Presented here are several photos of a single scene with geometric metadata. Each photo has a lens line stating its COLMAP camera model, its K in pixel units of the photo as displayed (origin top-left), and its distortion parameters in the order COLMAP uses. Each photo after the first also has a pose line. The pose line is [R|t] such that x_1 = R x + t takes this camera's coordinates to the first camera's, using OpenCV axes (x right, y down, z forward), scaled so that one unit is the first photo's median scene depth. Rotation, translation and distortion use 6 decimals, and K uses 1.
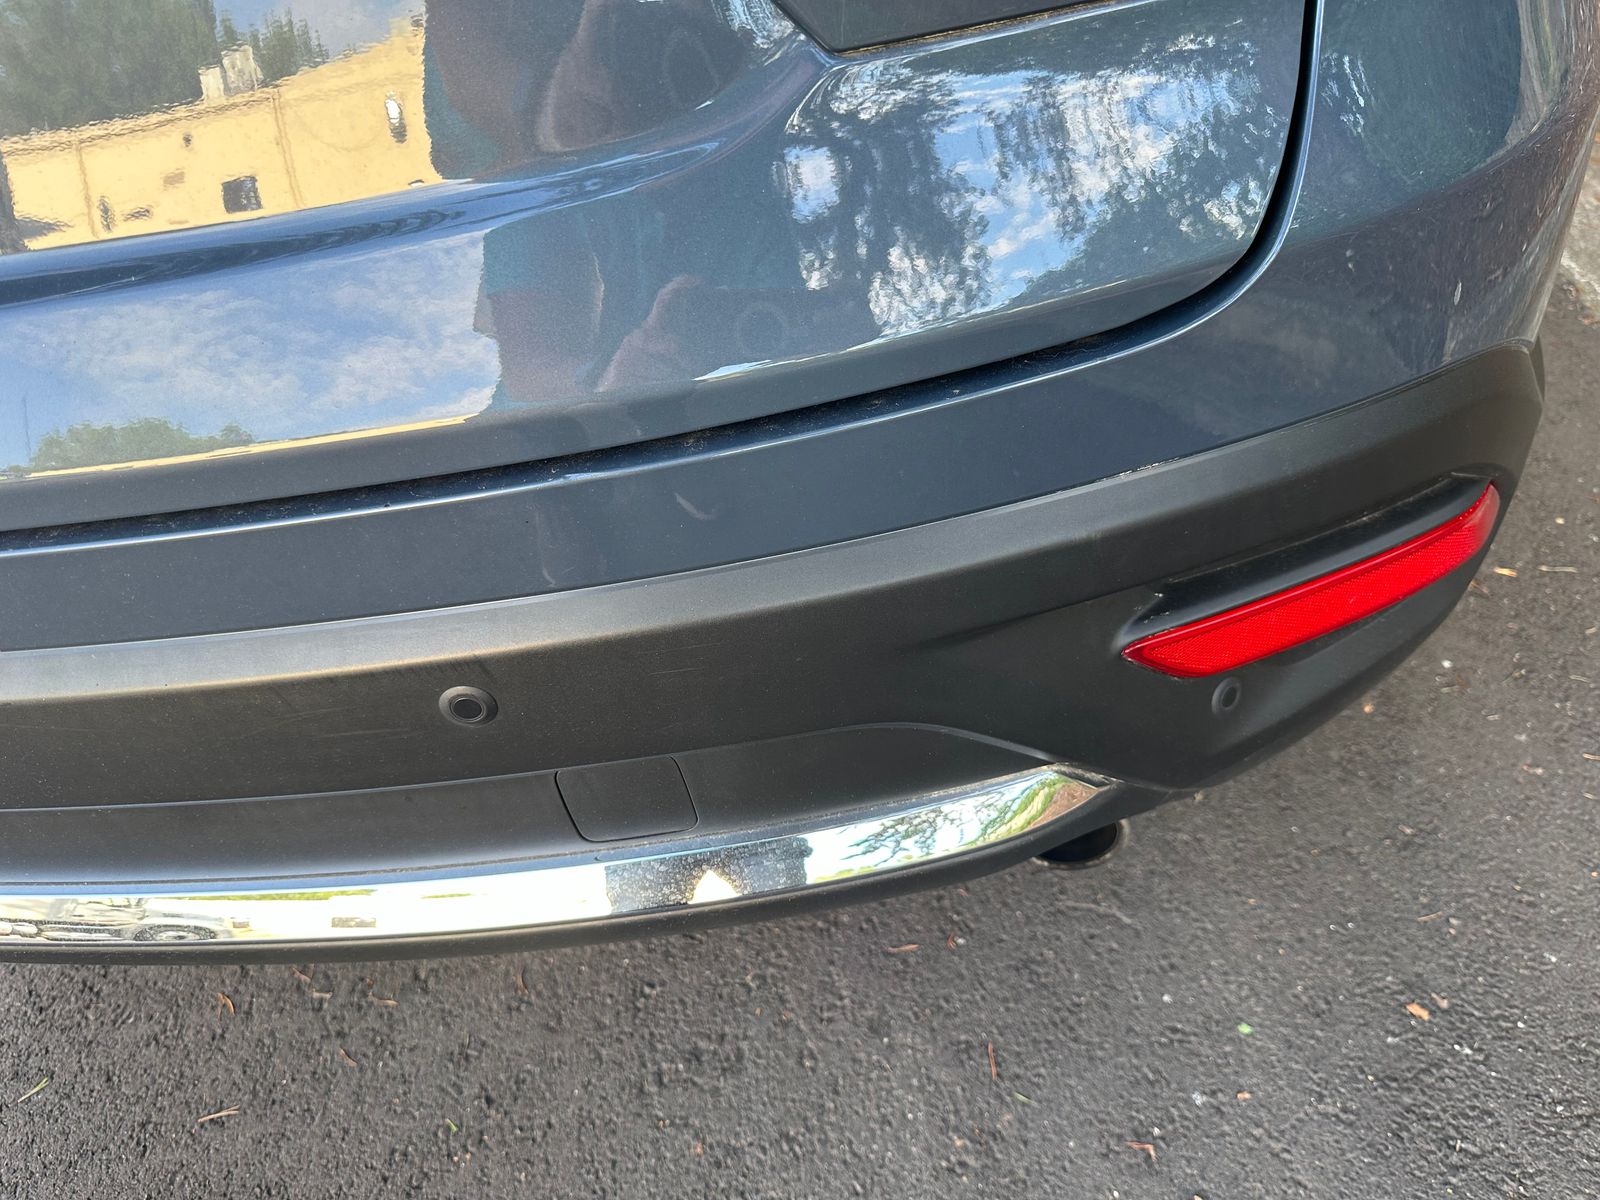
lens RADIAL K [[1118.2, 0, 800.0], [0, 1118.2, 600.0], [0, 0, 1]] dist [0.002375, -0.041486]
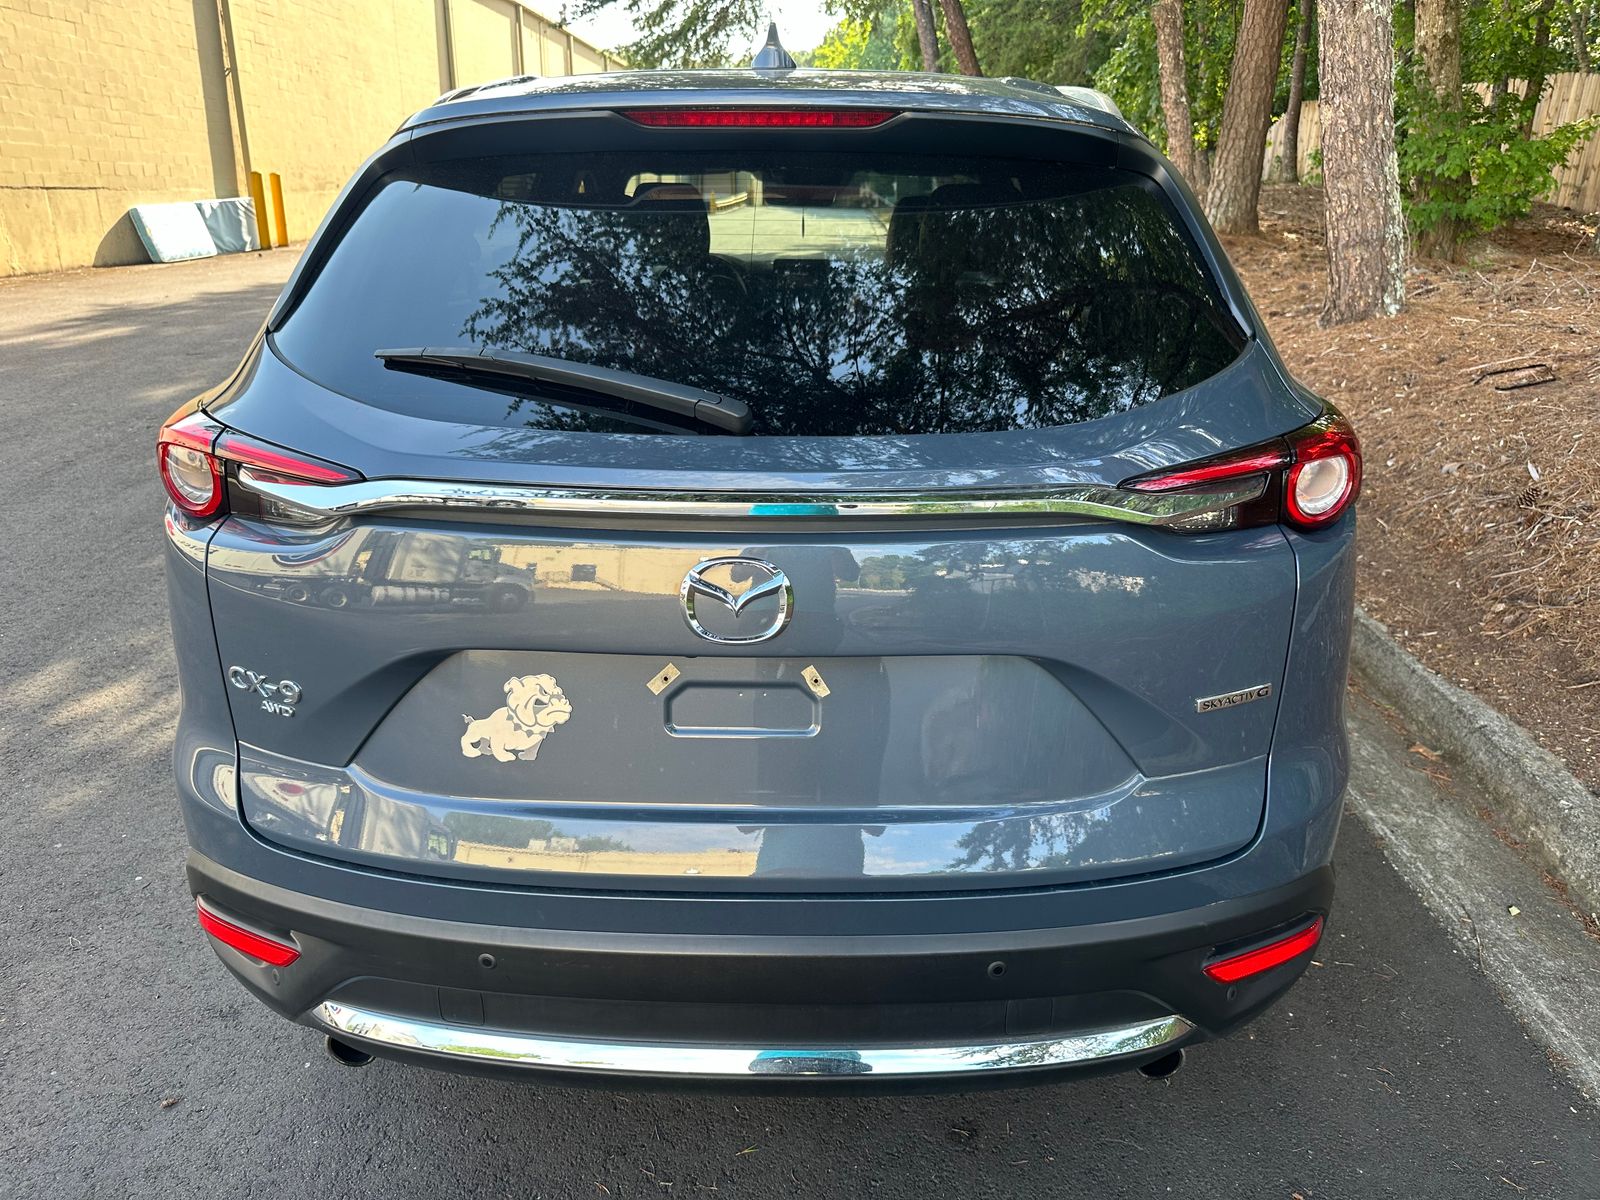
lens RADIAL K [[1112.0, 0, 800.0], [0, 1112.0, 600.0], [0, 0, 1]] dist [0.057287, -0.096435]
pose [[0.982488, 0.118561, 0.143735, -0.666958], [-0.066275, 0.943350, -0.325114, 0.084989], [-0.174138, 0.309895, 0.934688, -0.942815]]
